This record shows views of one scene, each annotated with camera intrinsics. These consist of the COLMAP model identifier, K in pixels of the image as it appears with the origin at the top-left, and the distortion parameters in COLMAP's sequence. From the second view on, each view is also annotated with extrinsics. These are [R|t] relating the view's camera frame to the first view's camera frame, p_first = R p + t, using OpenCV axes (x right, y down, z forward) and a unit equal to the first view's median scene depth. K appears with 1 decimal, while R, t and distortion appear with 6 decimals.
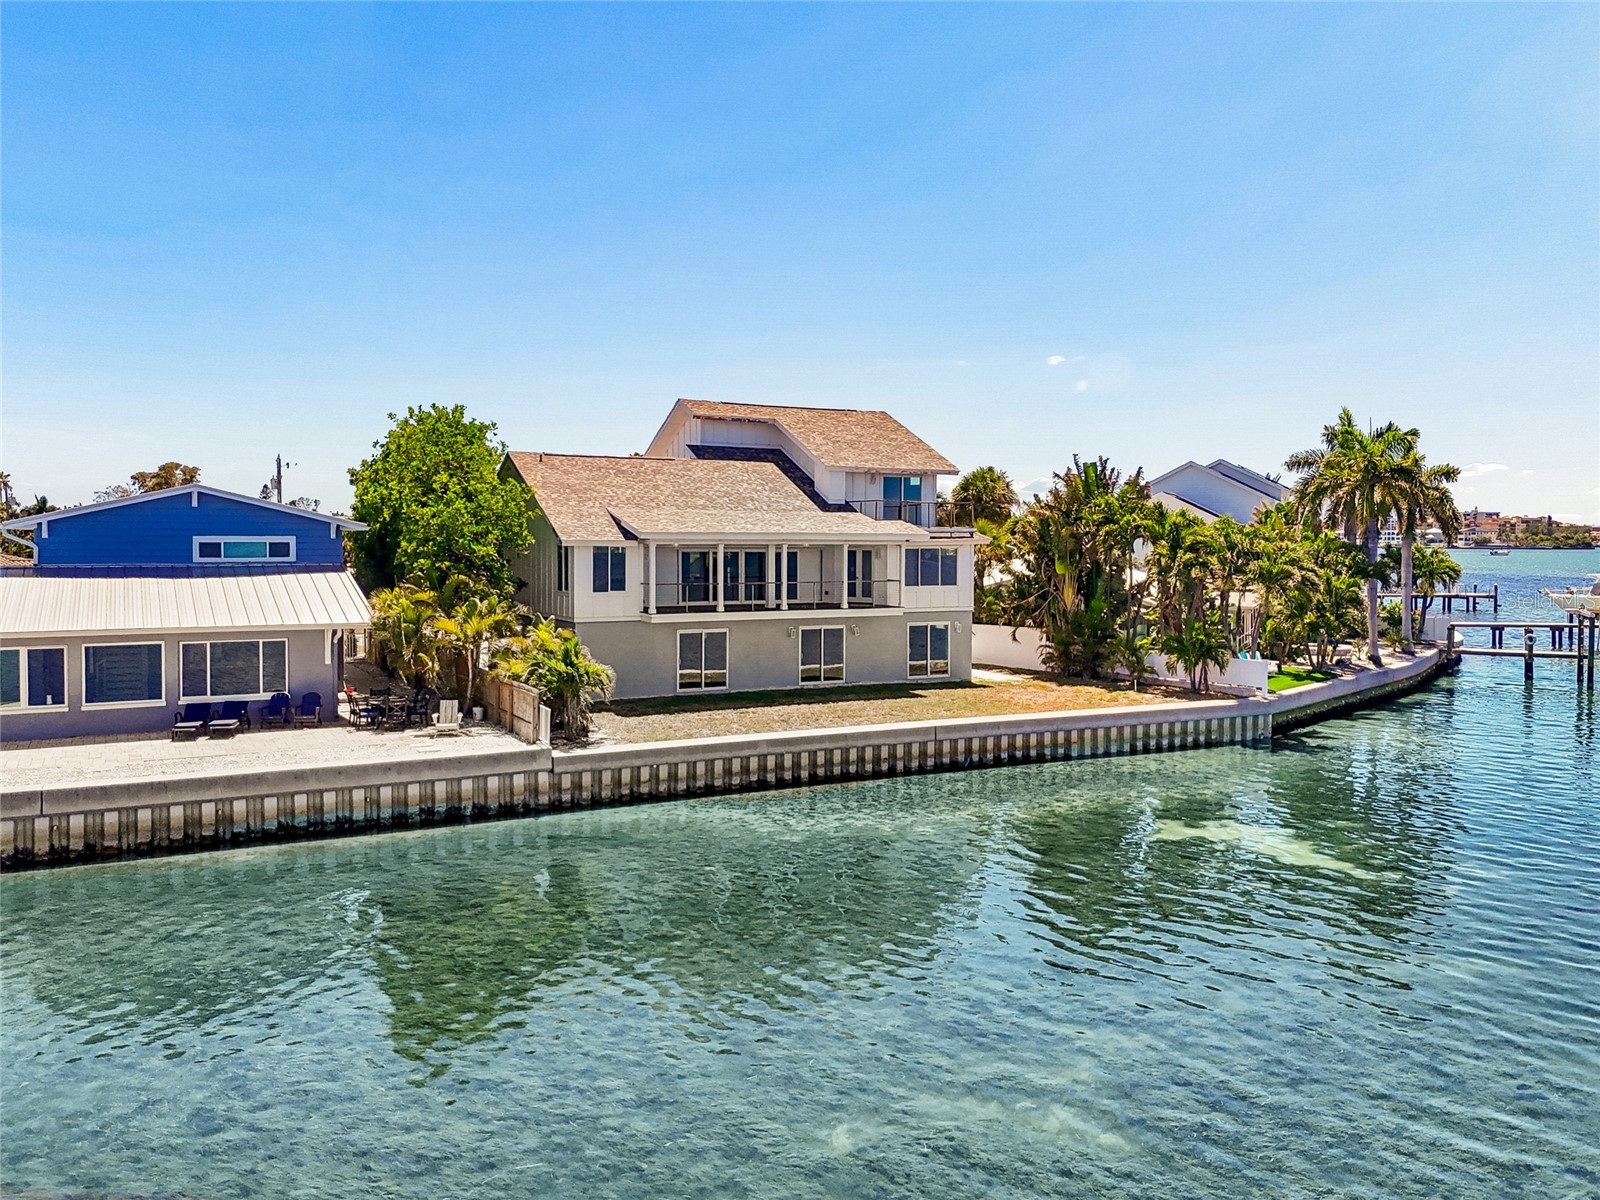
lens RADIAL K [[1159.9, 0, 797.6], [0, 1159.9, 604.6], [0, 0, 1]] dist [0.046743, -0.006100]
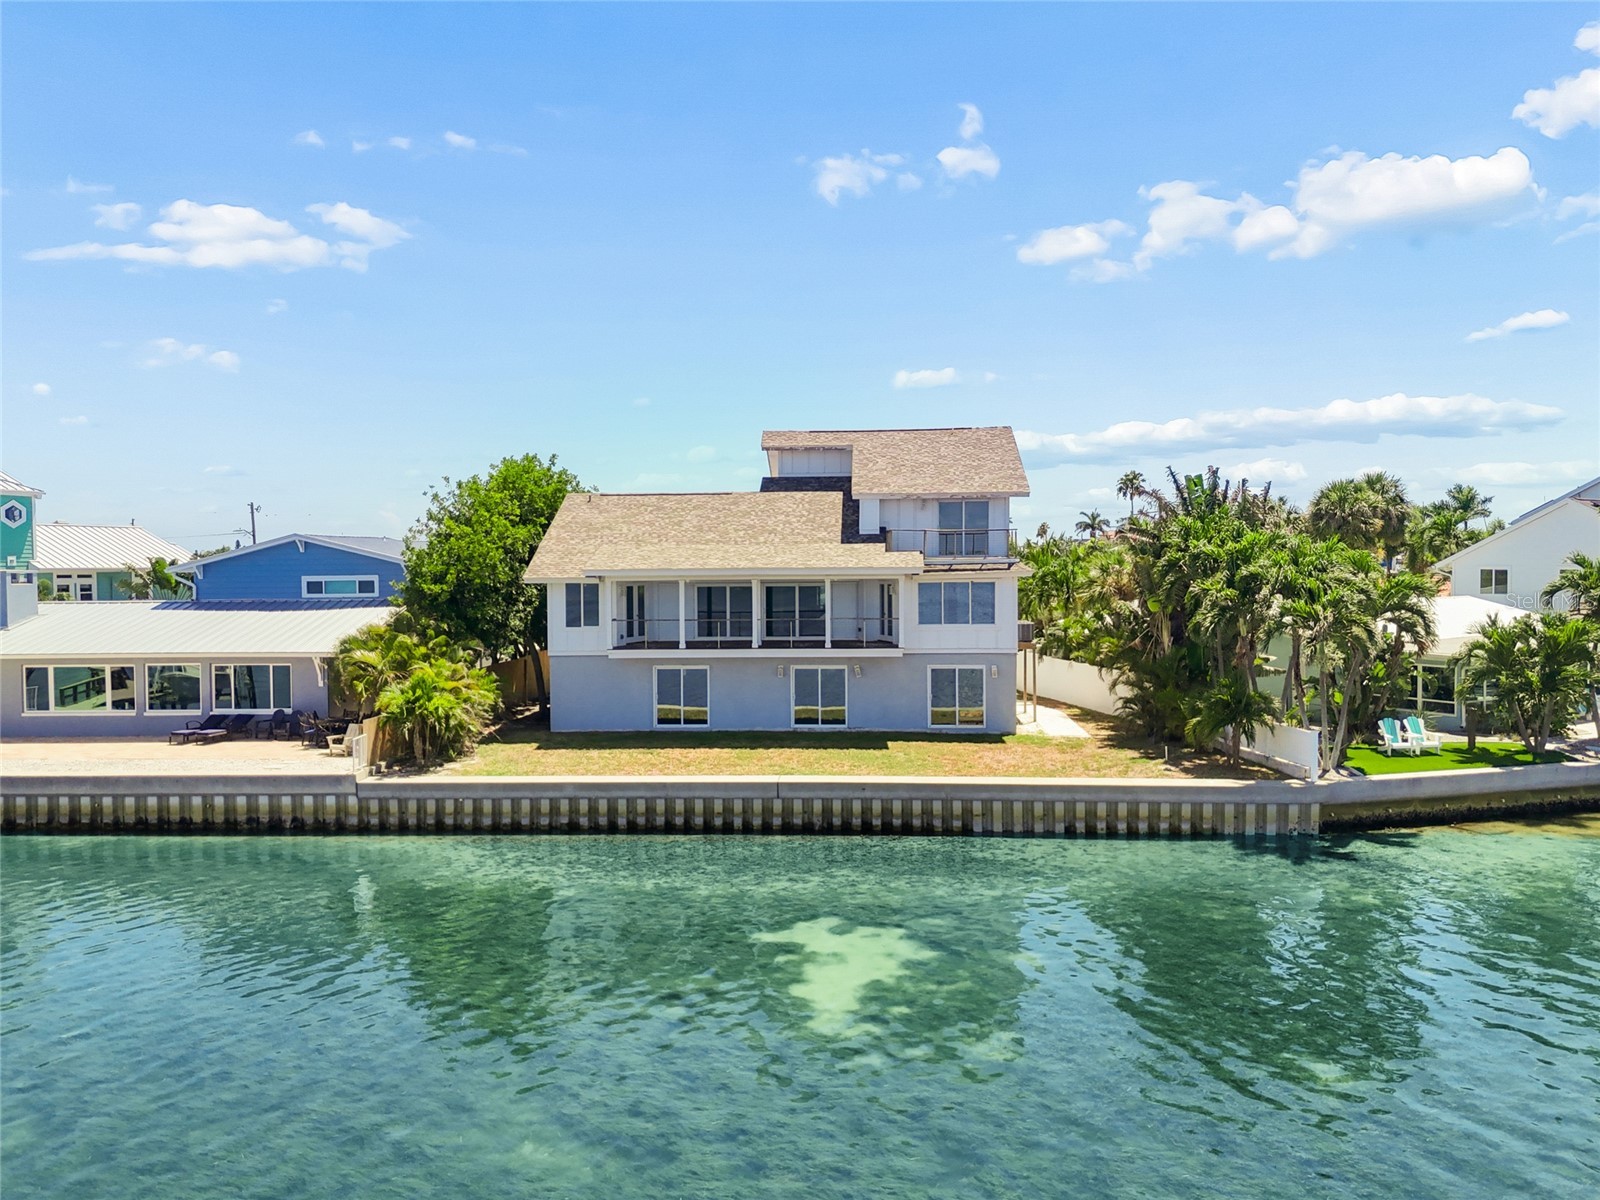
lens RADIAL K [[1159.9, 0, 797.6], [0, 1159.9, 604.6], [0, 0, 1]] dist [0.046743, -0.006100]
pose [[0.867510, 0.006047, -0.497382, 0.542525], [-0.015479, 0.999770, -0.014842, -0.019060], [0.497178, 0.020574, 0.867405, 0.204912]]
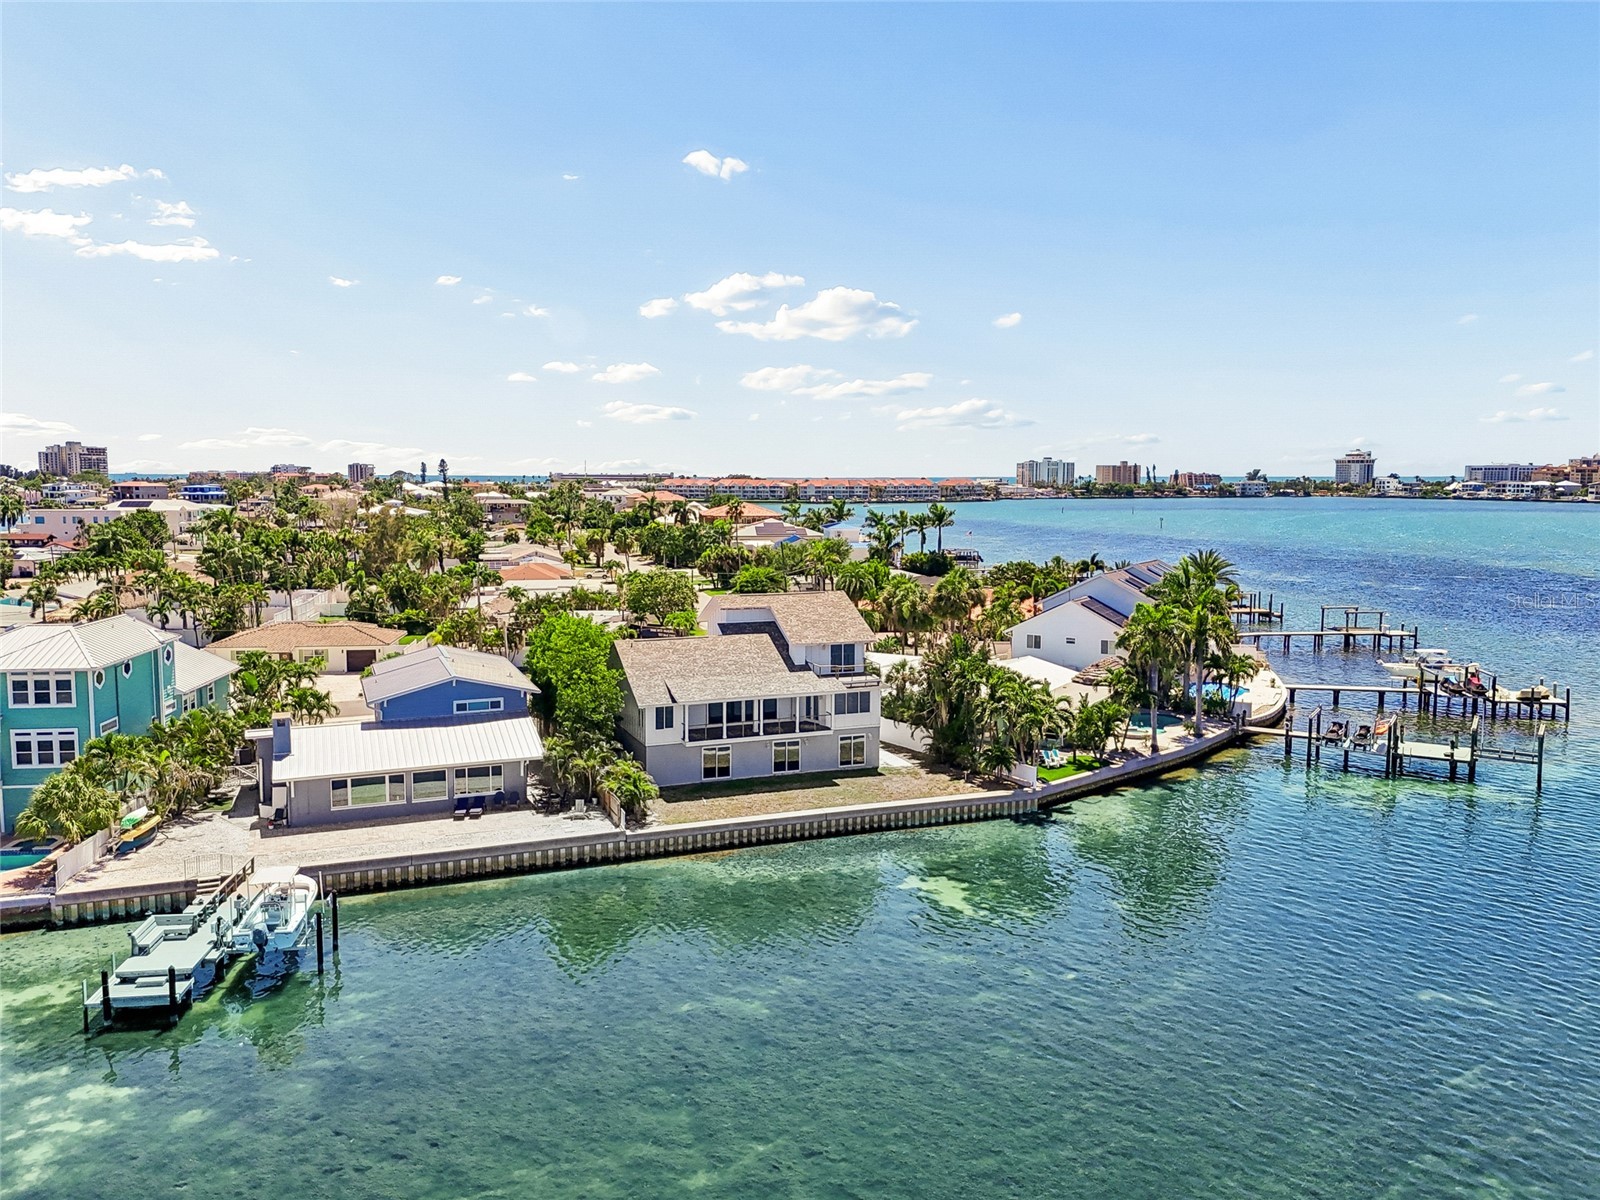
lens RADIAL K [[1056.1, 0, 790.0], [0, 1056.1, 598.9], [0, 0, 1]] dist [0.050942, -0.005777]
pose [[0.993742, 0.004411, -0.111616, 0.236650], [-0.001056, 0.999546, 0.030107, -0.282584], [0.111699, -0.029801, 0.993295, -0.688584]]
